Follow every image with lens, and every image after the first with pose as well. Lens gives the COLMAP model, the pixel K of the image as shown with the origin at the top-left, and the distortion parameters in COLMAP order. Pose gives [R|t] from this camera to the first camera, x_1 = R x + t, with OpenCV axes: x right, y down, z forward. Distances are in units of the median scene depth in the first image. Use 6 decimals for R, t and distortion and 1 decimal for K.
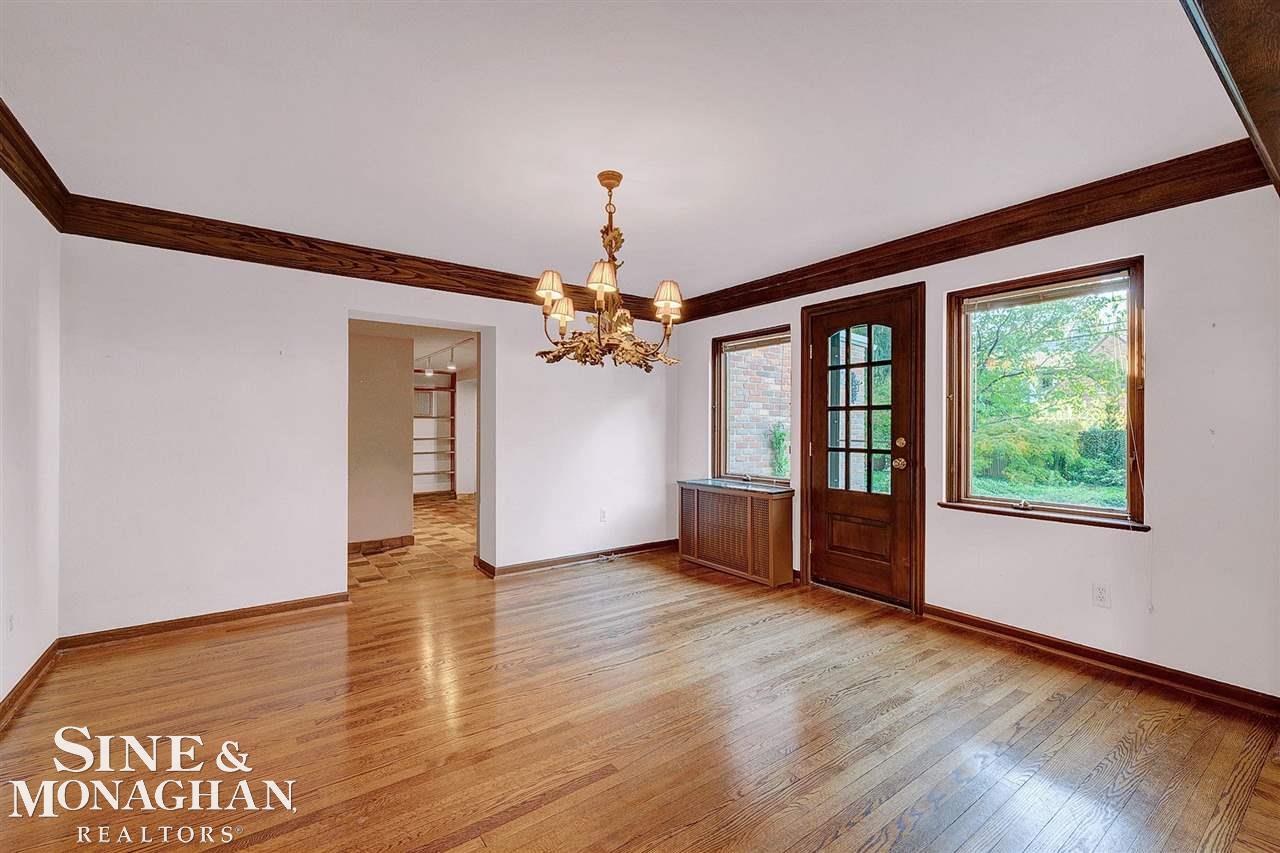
lens RADIAL K [[542.4, 0, 649.3], [0, 542.4, 427.1], [0, 0, 1]] dist [0.006286, -0.002559]
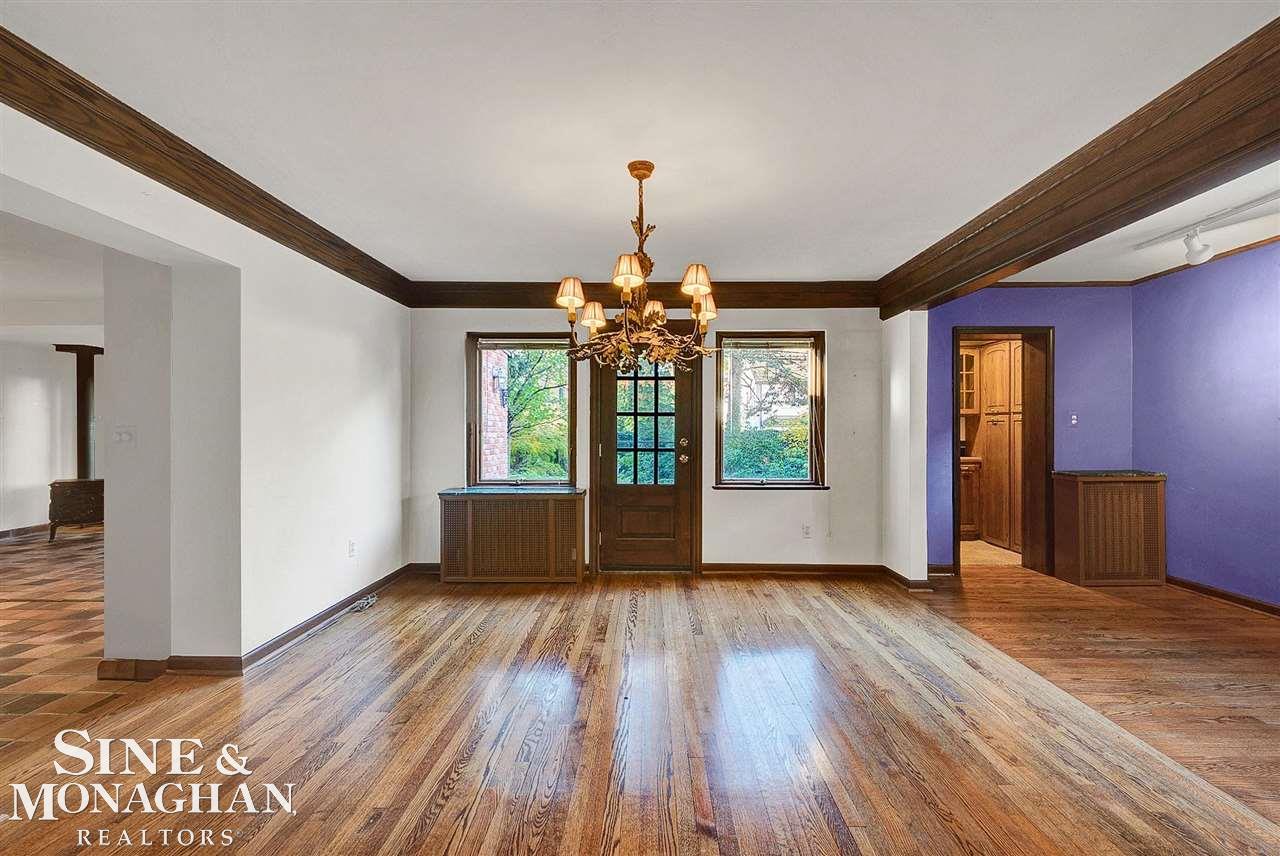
lens RADIAL K [[542.4, 0, 643.1], [0, 542.4, 428.8], [0, 0, 1]] dist [0.006286, -0.002559]
pose [[0.598275, 0.001547, 0.801289, -0.597366], [0.000254, 0.999998, -0.002120, -0.000508], [-0.801291, 0.001472, 0.598273, 0.304839]]
